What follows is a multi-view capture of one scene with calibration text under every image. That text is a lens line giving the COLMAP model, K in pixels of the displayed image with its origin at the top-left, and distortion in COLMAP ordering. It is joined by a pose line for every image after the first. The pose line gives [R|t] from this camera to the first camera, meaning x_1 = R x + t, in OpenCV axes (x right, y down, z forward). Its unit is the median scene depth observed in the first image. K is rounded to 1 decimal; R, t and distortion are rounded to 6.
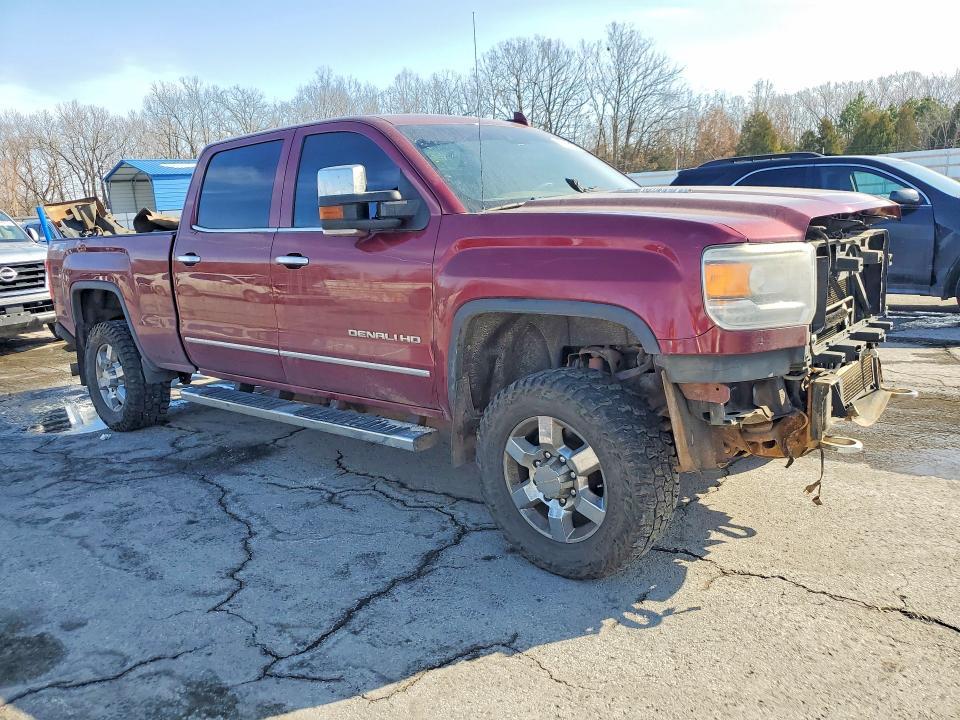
lens RADIAL K [[822.9, 0, 480.0], [0, 822.9, 360.0], [0, 0, 1]] dist [0.006691, 0.008070]
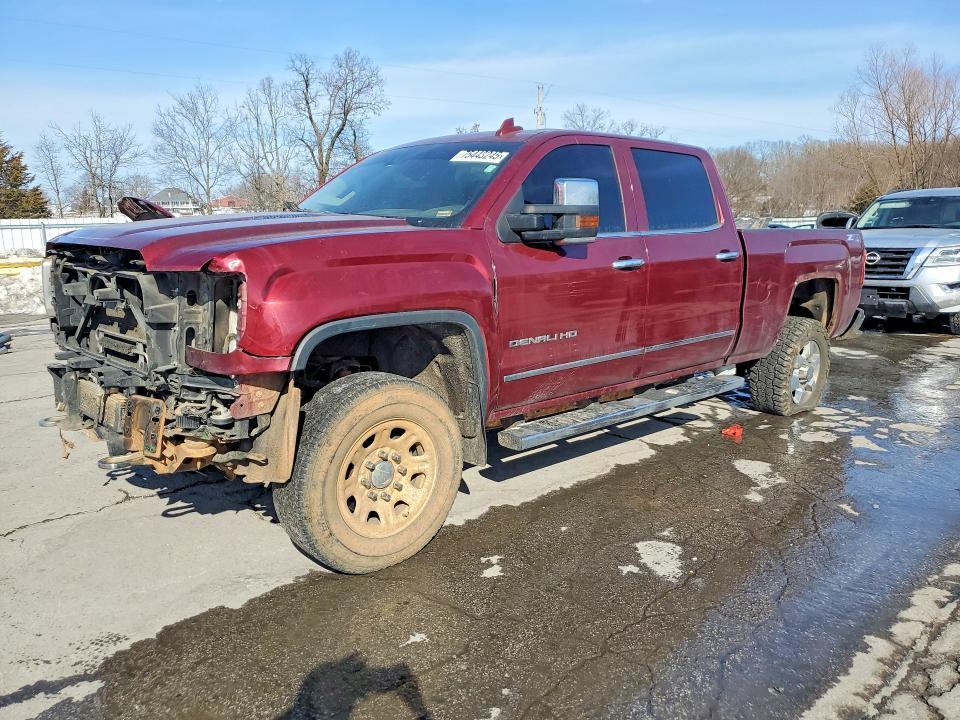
lens RADIAL K [[800.6, 0, 452.6], [0, 800.6, 360.2], [0, 0, 1]] dist [-0.084607, 0.180983]
pose [[-0.180225, 0.229409, -0.956499, 1.210597], [-0.176278, 0.949146, 0.260860, -0.336045], [0.967701, 0.215623, -0.130620, 1.422841]]
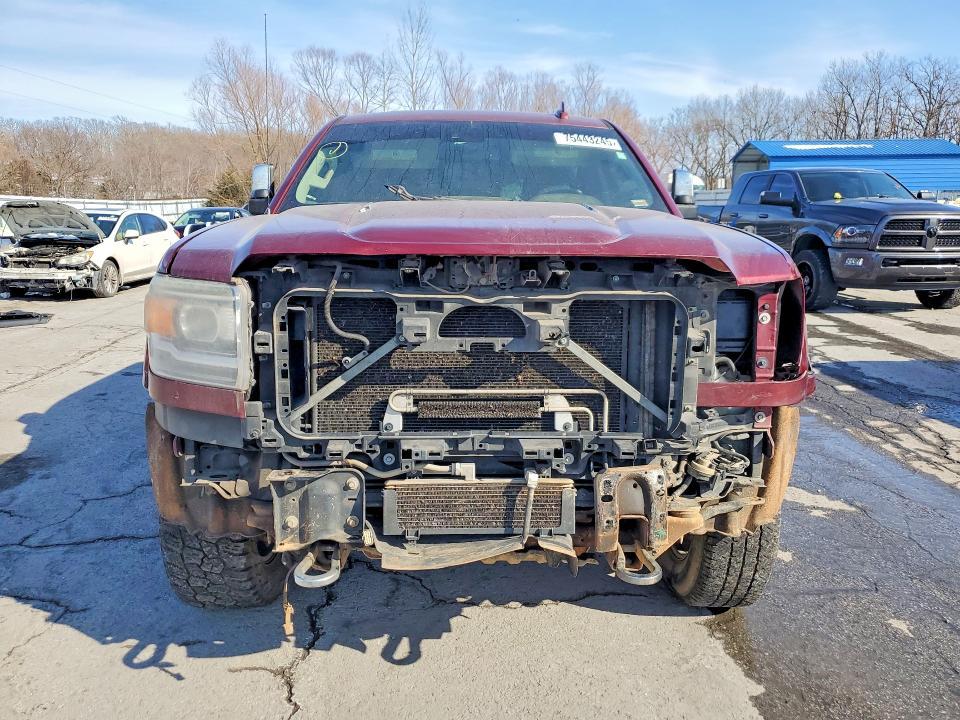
lens RADIAL K [[800.6, 0, 452.6], [0, 800.6, 360.2], [0, 0, 1]] dist [-0.084607, 0.180983]
pose [[0.632884, 0.210565, -0.745064, 0.813322], [-0.184472, 0.975604, 0.119022, -0.150964], [0.751949, 0.062116, 0.656288, 0.513155]]
